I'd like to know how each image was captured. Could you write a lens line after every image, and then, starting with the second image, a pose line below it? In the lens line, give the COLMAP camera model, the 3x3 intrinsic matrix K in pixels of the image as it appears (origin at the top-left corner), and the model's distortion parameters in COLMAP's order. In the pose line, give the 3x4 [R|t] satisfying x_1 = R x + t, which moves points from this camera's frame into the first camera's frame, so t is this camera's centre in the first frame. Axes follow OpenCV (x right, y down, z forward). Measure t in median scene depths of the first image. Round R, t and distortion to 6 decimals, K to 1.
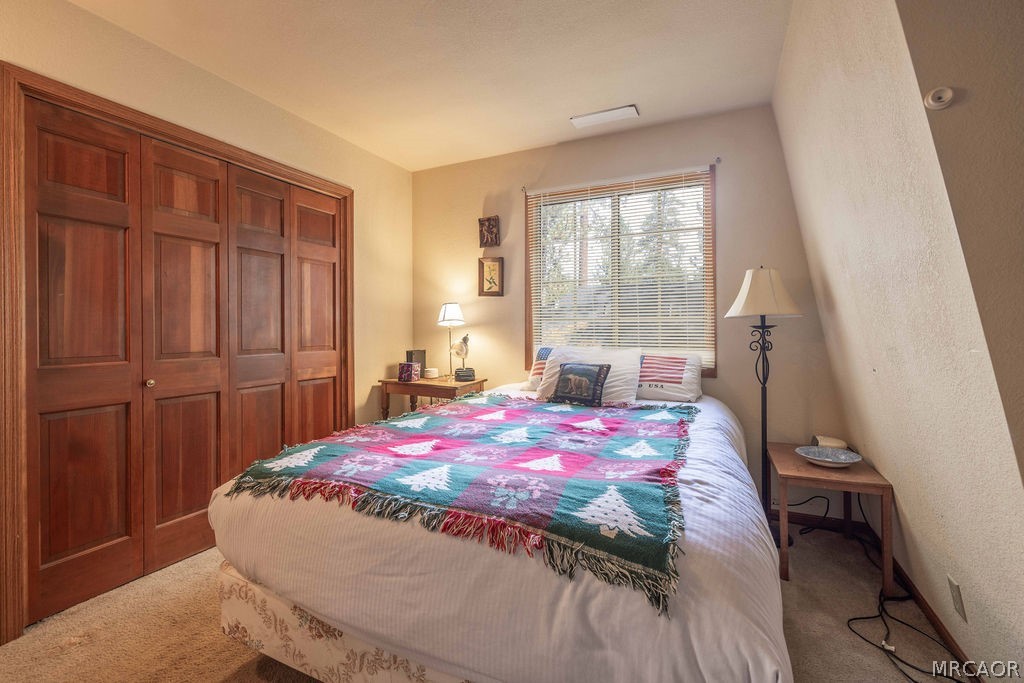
lens RADIAL K [[441.5, 0, 516.9], [0, 441.5, 331.9], [0, 0, 1]] dist [0.003097, 0.000359]
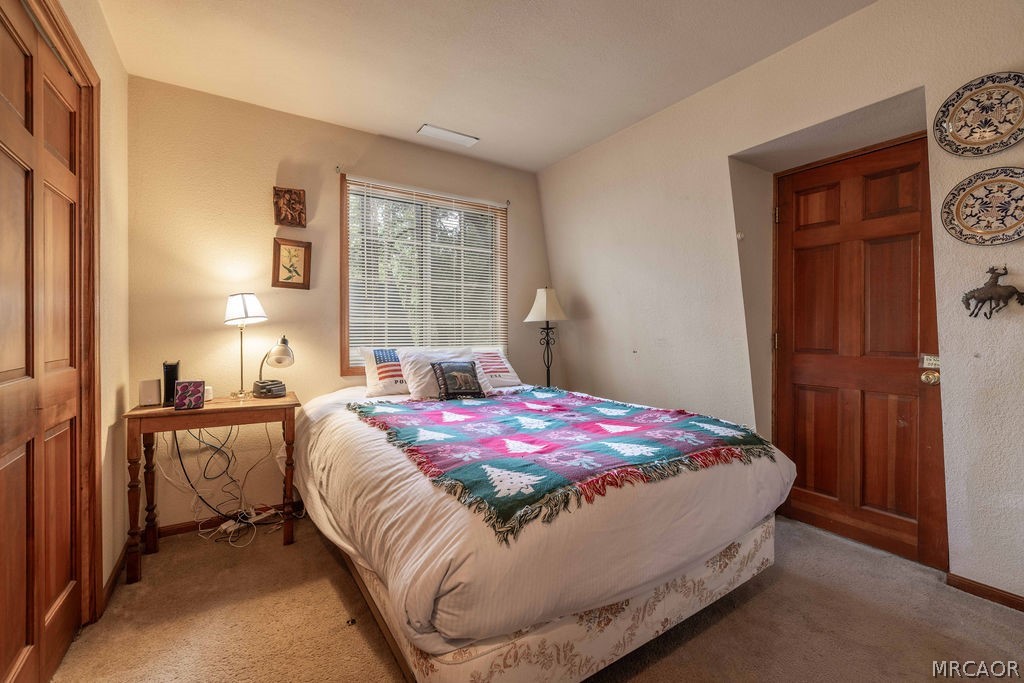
lens RADIAL K [[441.5, 0, 515.5], [0, 441.5, 334.7], [0, 0, 1]] dist [0.003097, 0.000359]
pose [[0.514373, -0.005252, 0.857550, -0.546078], [0.004412, 0.999984, 0.003478, 0.002062], [-0.857555, 0.001994, 0.514389, 0.245689]]
